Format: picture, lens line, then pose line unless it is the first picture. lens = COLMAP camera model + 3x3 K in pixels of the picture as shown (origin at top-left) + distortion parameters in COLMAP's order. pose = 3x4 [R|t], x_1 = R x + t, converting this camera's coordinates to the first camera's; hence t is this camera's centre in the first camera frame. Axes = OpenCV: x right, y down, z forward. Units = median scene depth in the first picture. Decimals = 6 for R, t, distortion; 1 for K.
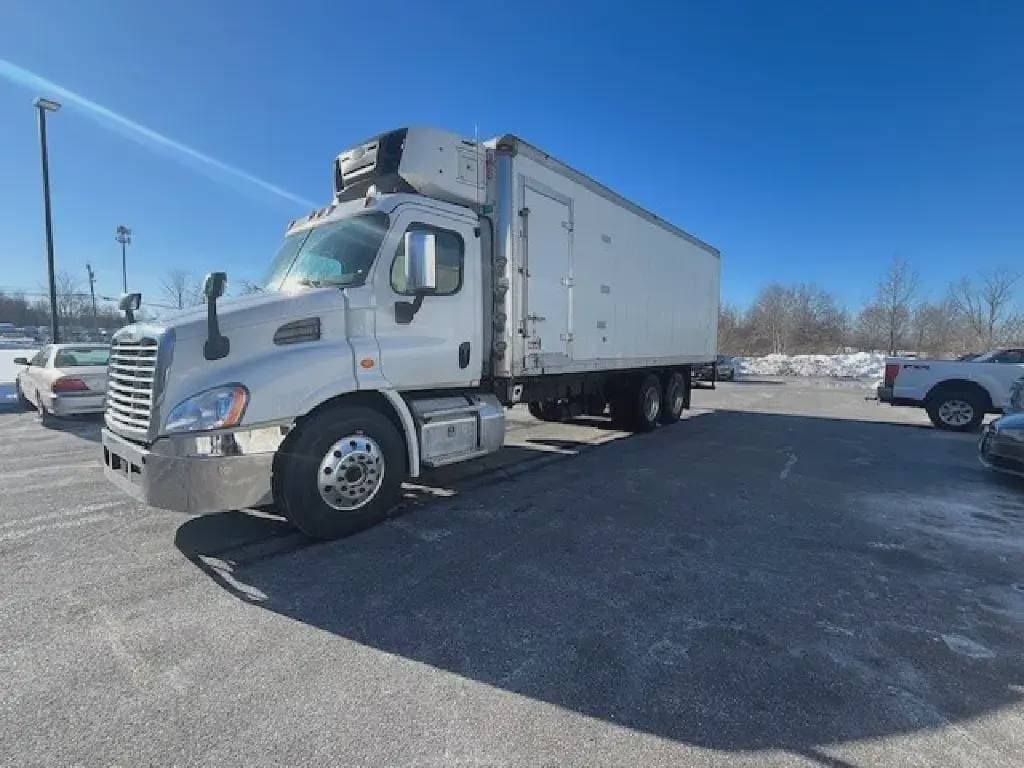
lens RADIAL K [[471.5, 0, 512.0], [0, 471.5, 384.0], [0, 0, 1]] dist [-0.001858, -0.000409]
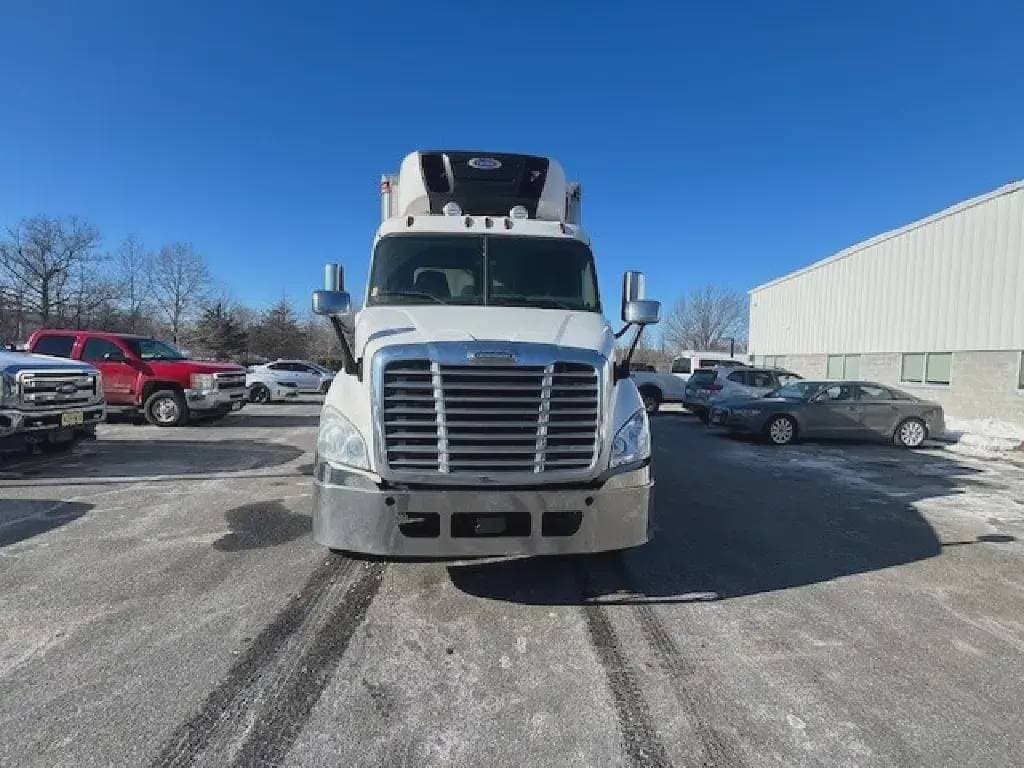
lens RADIAL K [[470.3, 0, 510.4], [0, 470.3, 387.1], [0, 0, 1]] dist [-0.002174, -0.000169]
pose [[0.720142, -0.032776, 0.693052, -1.045532], [0.042322, 0.999099, 0.003273, -0.043688], [-0.692535, 0.026975, 0.720880, 0.323436]]
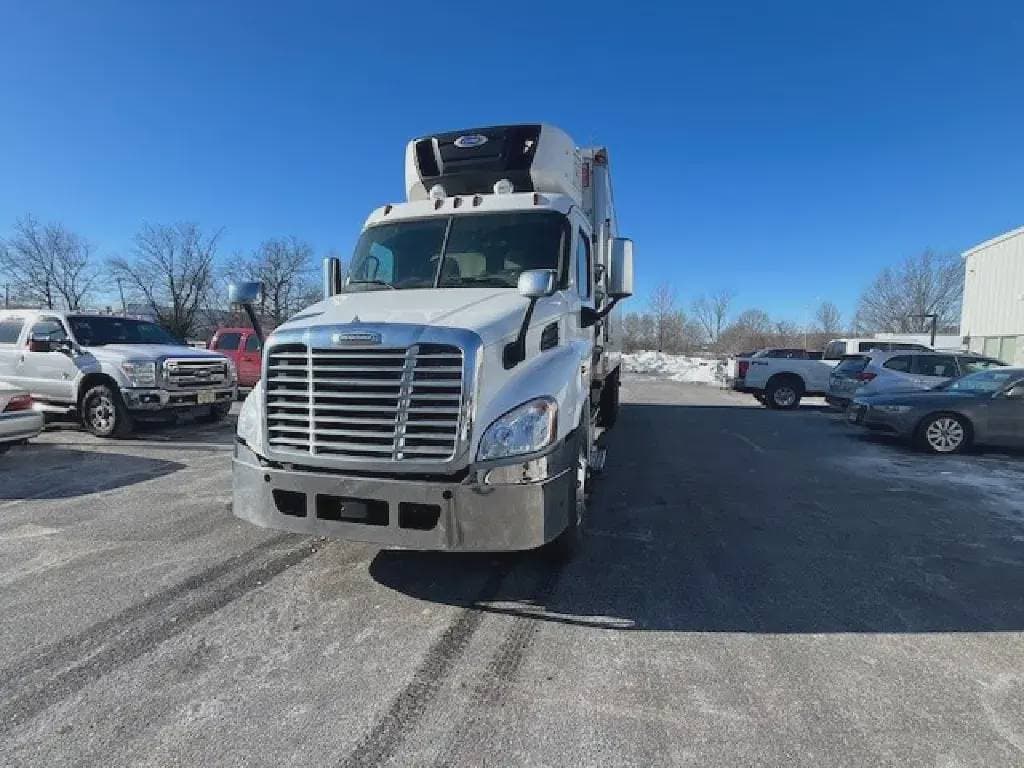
lens RADIAL K [[471.5, 0, 512.0], [0, 471.5, 384.0], [0, 0, 1]] dist [-0.001858, -0.000409]
pose [[0.910121, -0.034489, 0.412904, -0.706201], [0.035360, 0.999359, 0.005534, -0.020905], [-0.412830, 0.009563, 0.910758, 0.152680]]
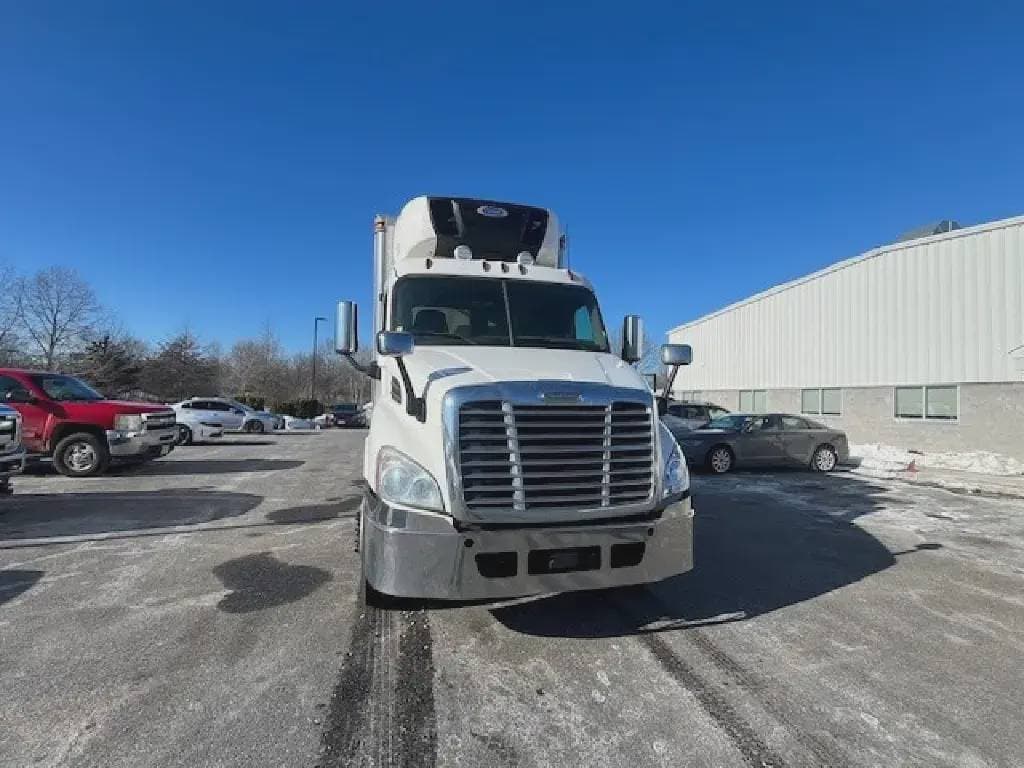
lens RADIAL K [[471.5, 0, 512.0], [0, 471.5, 384.0], [0, 0, 1]] dist [-0.001858, -0.000409]
pose [[0.588151, 0.023146, 0.808420, -1.199343], [0.057167, 0.995900, -0.070105, -0.057694], [-0.806728, 0.087447, 0.584417, 0.454059]]
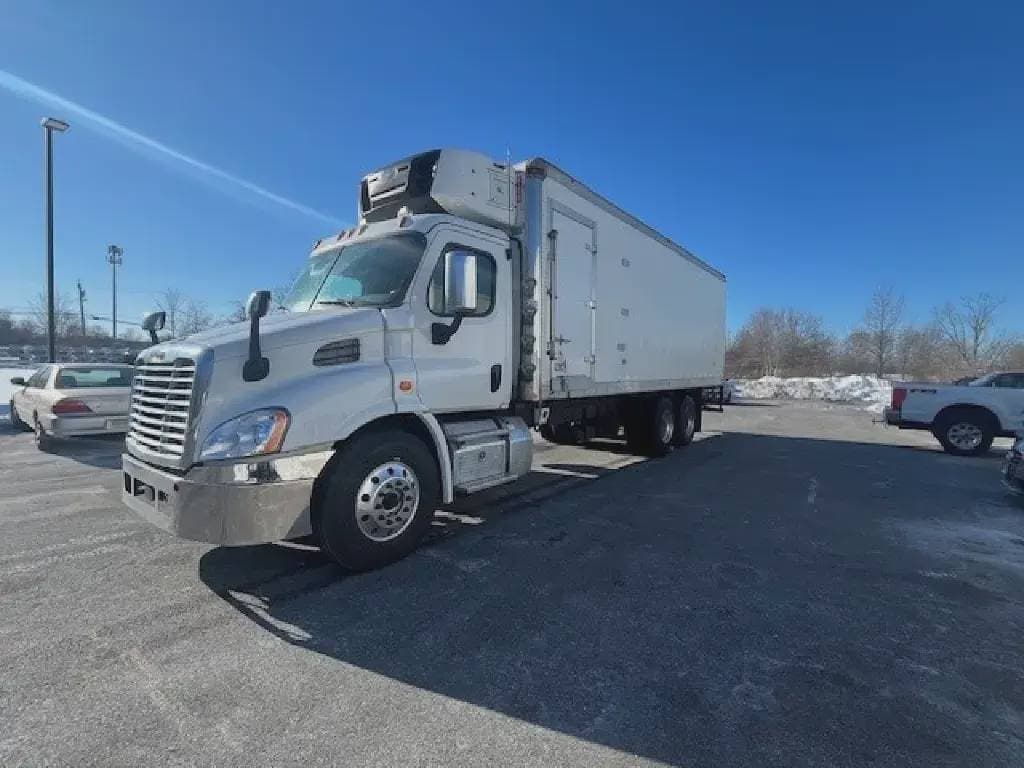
lens RADIAL K [[471.5, 0, 512.0], [0, 471.5, 384.0], [0, 0, 1]] dist [-0.001858, -0.000409]
pose [[0.999783, 0.003405, 0.020528, -0.091054], [-0.002436, 0.998891, -0.047027, -0.001920], [-0.020666, 0.046967, 0.998683, 0.025481]]
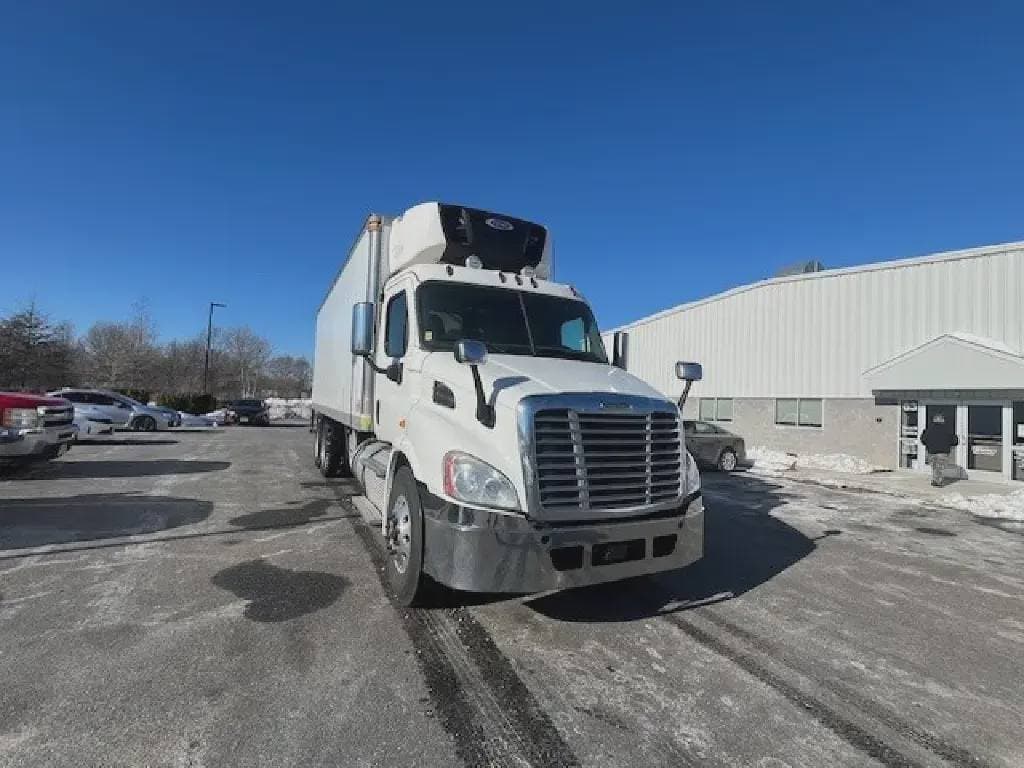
lens RADIAL K [[471.5, 0, 512.0], [0, 471.5, 384.0], [0, 0, 1]] dist [-0.001858, -0.000409]
pose [[0.404380, 0.041511, 0.913648, -1.366195], [0.036373, 0.997449, -0.061417, -0.078013], [-0.913867, 0.058068, 0.401839, 0.630794]]
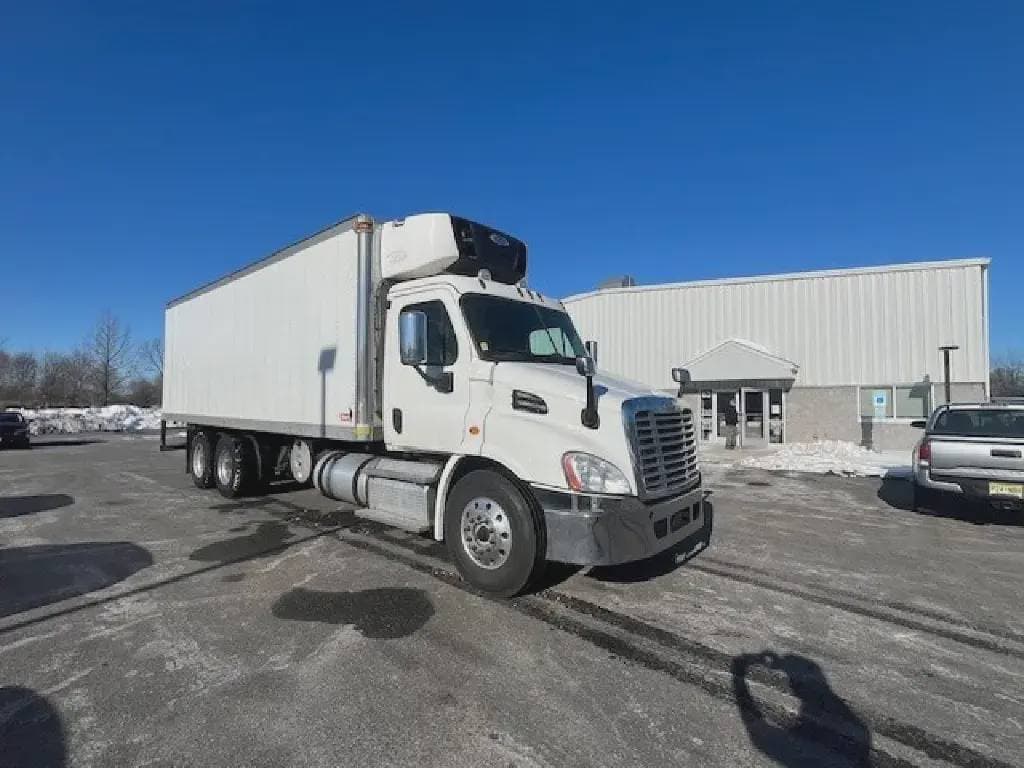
lens RADIAL K [[471.5, 0, 512.0], [0, 471.5, 384.0], [0, 0, 1]] dist [-0.001858, -0.000409]
pose [[0.018839, 0.027552, 0.999443, -1.568265], [0.077802, 0.996549, -0.028939, -0.123083], [-0.996791, 0.078304, 0.016630, 1.068313]]
